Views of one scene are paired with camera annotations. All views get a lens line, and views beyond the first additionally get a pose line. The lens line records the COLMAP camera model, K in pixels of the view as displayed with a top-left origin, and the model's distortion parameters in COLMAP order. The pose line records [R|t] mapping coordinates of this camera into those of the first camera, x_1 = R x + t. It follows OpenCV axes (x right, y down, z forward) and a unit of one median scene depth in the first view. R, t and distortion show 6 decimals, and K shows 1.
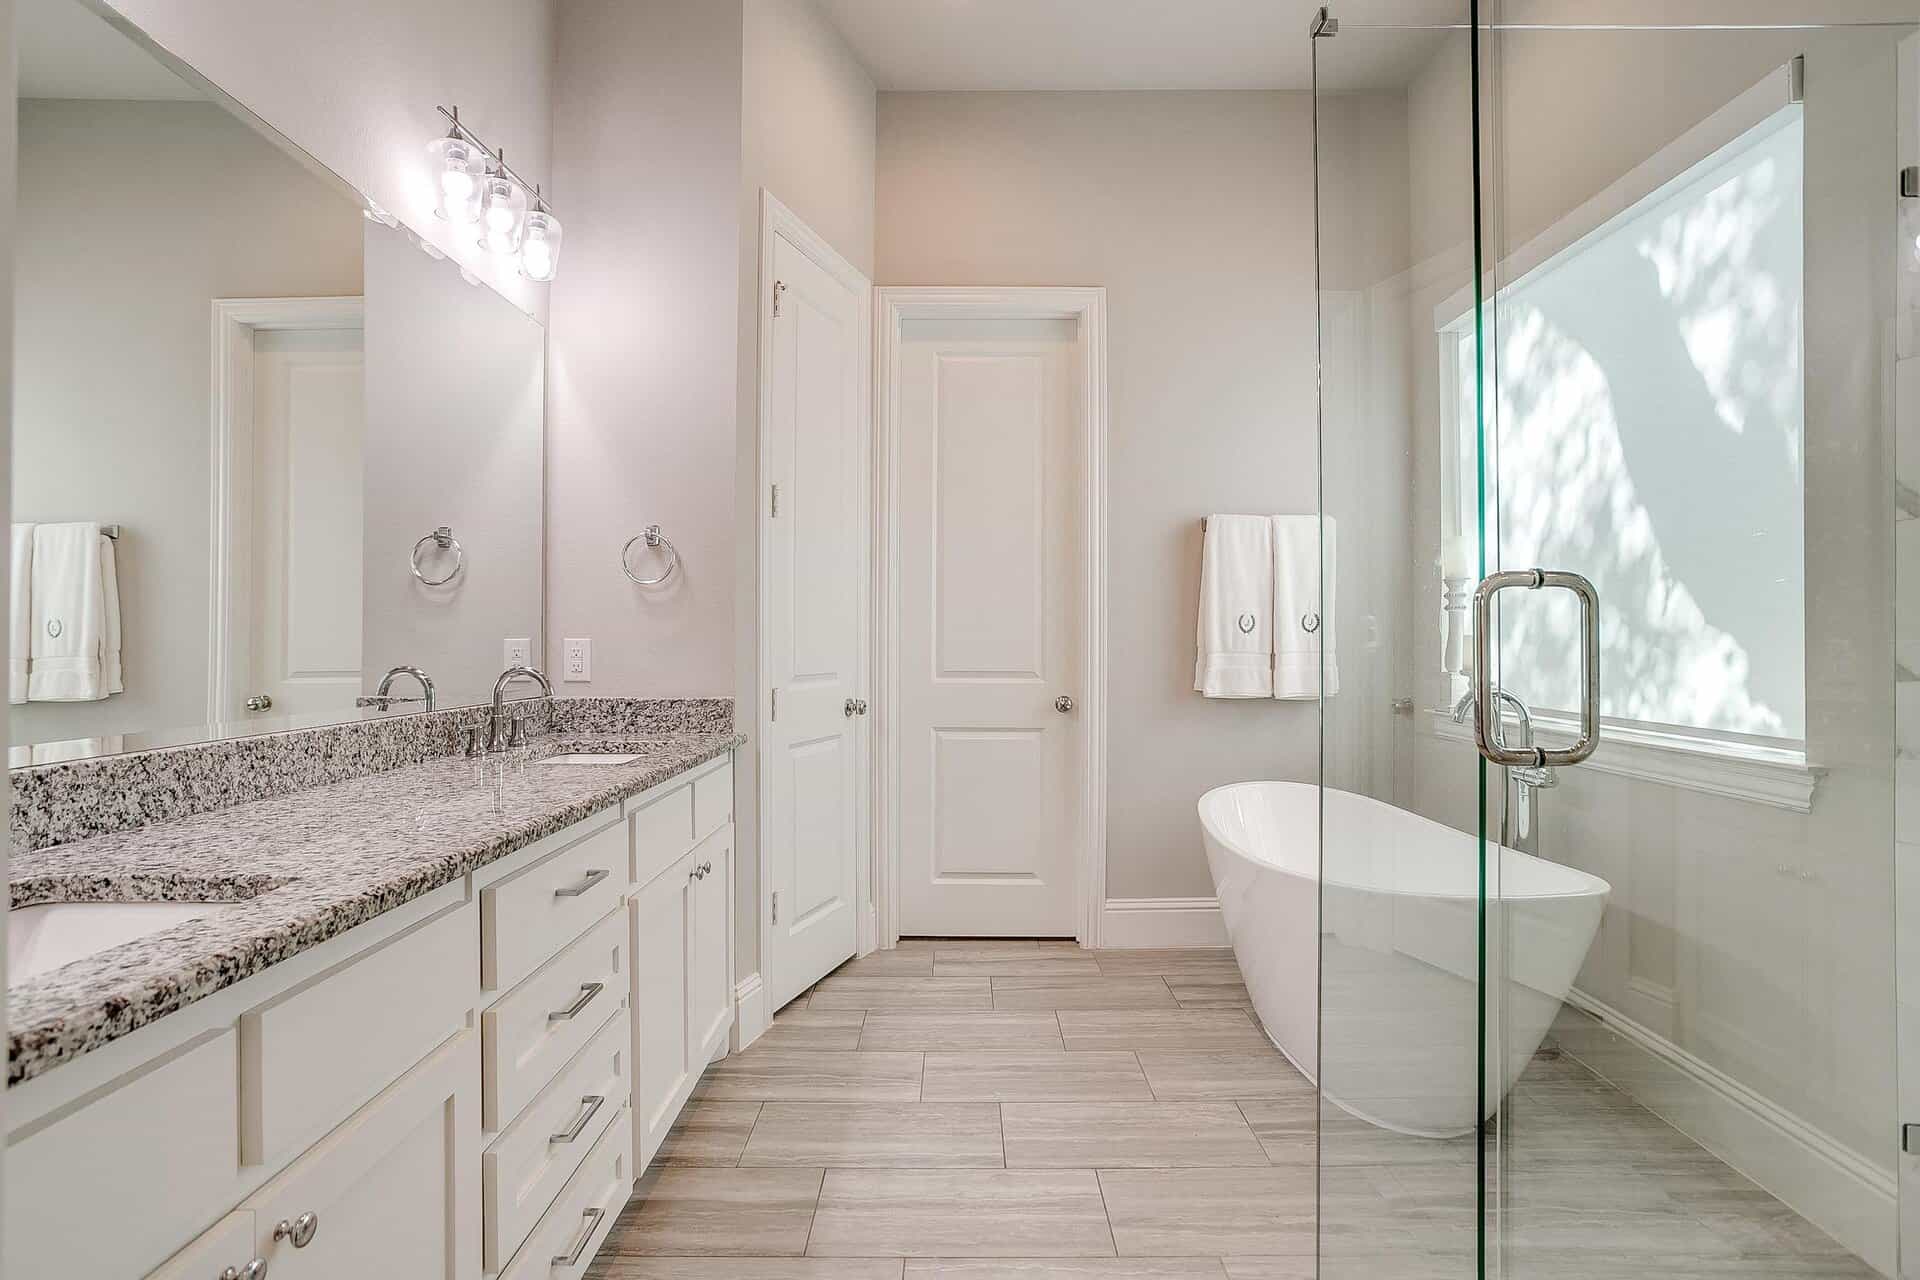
lens RADIAL K [[947.6, 0, 955.6], [0, 947.6, 632.4], [0, 0, 1]] dist [-0.051031, 0.028788]
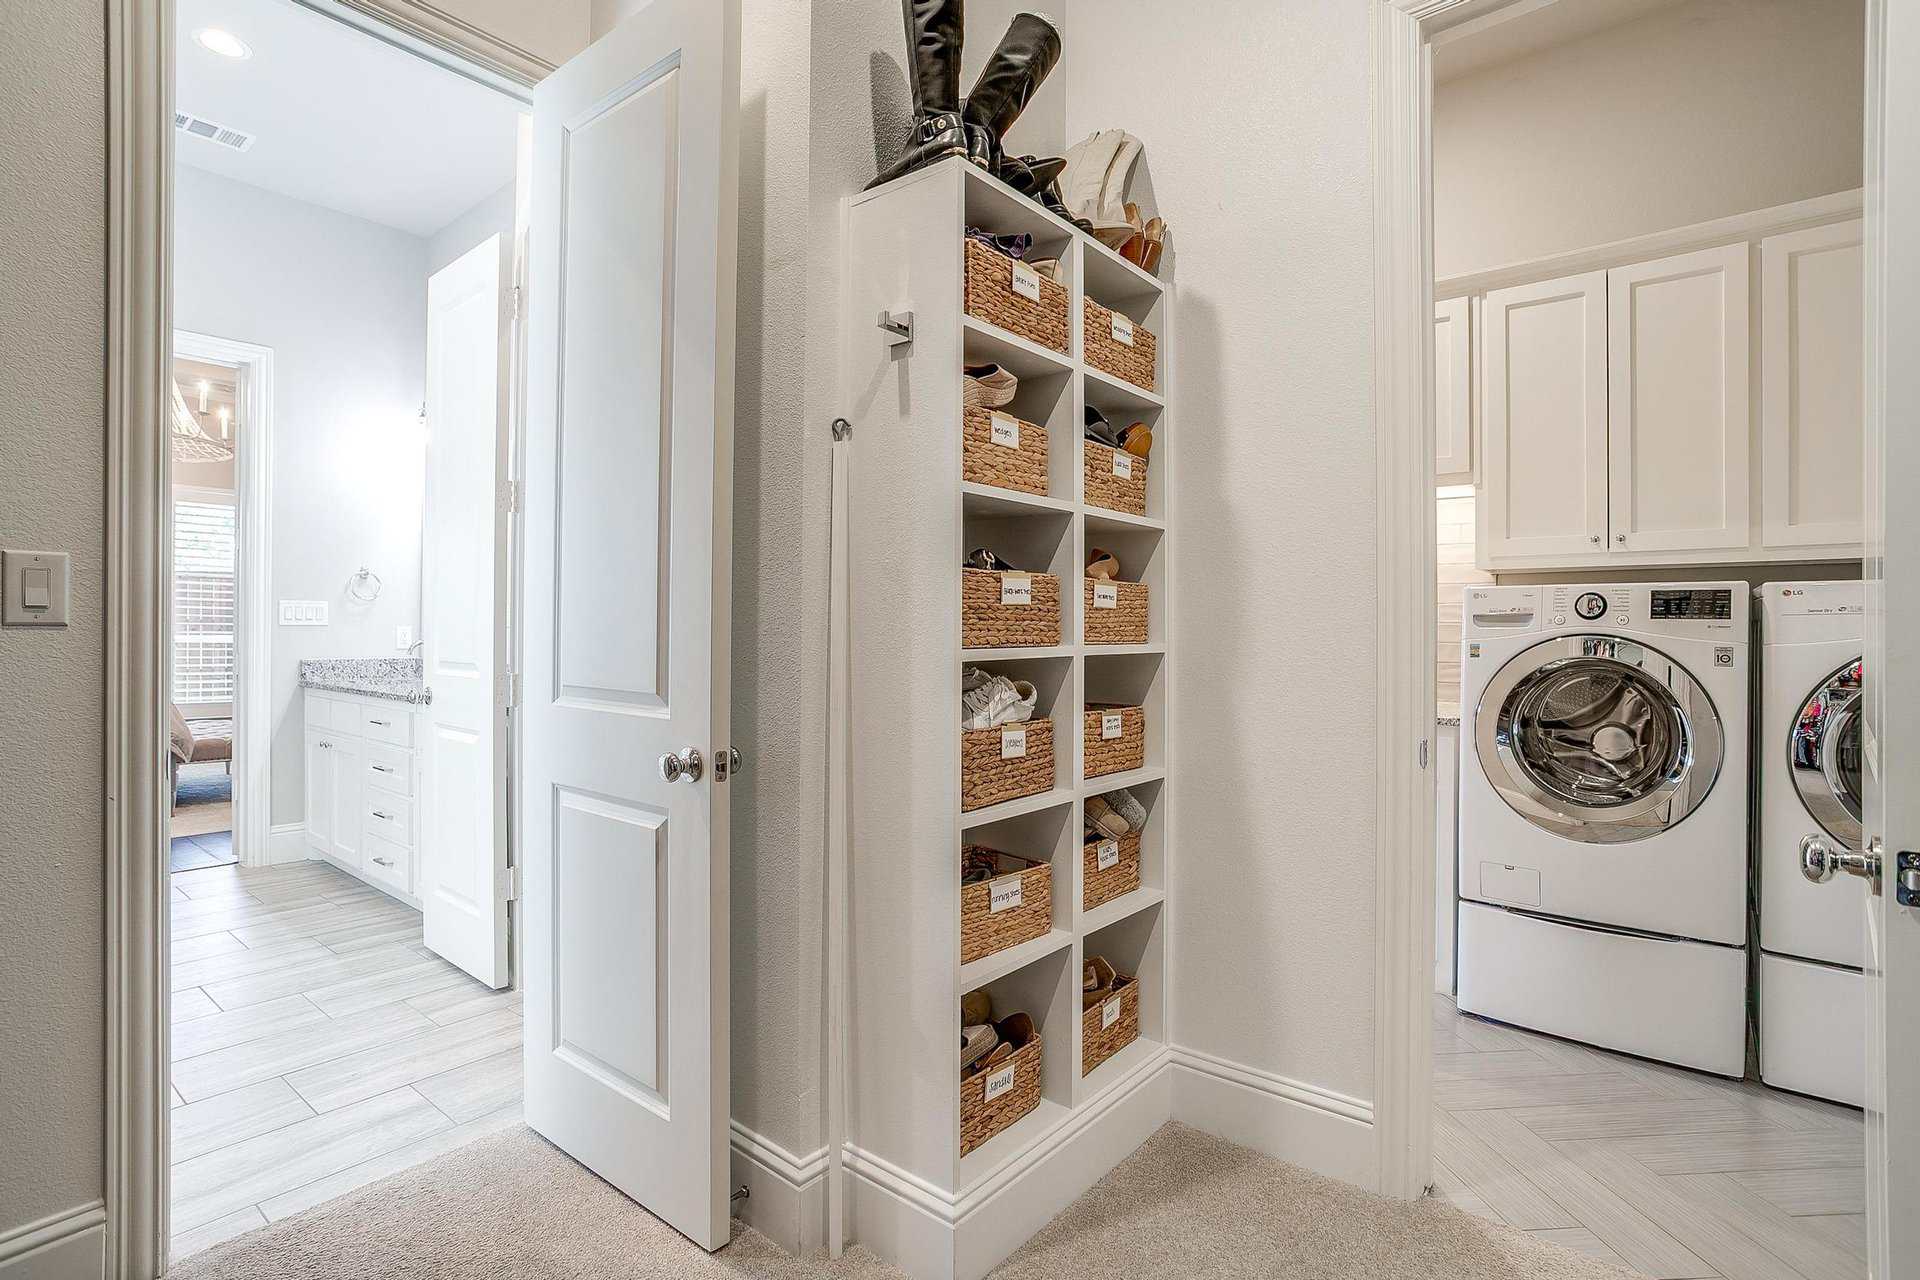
lens RADIAL K [[936.3, 0, 961.2], [0, 936.3, 617.1], [0, 0, 1]] dist [-0.076412, 0.045819]
pose [[-0.629317, -0.005962, -0.777126, 0.293880], [0.002289, 0.999952, -0.009525, -0.003395], [0.777145, -0.007773, -0.629273, 2.004318]]
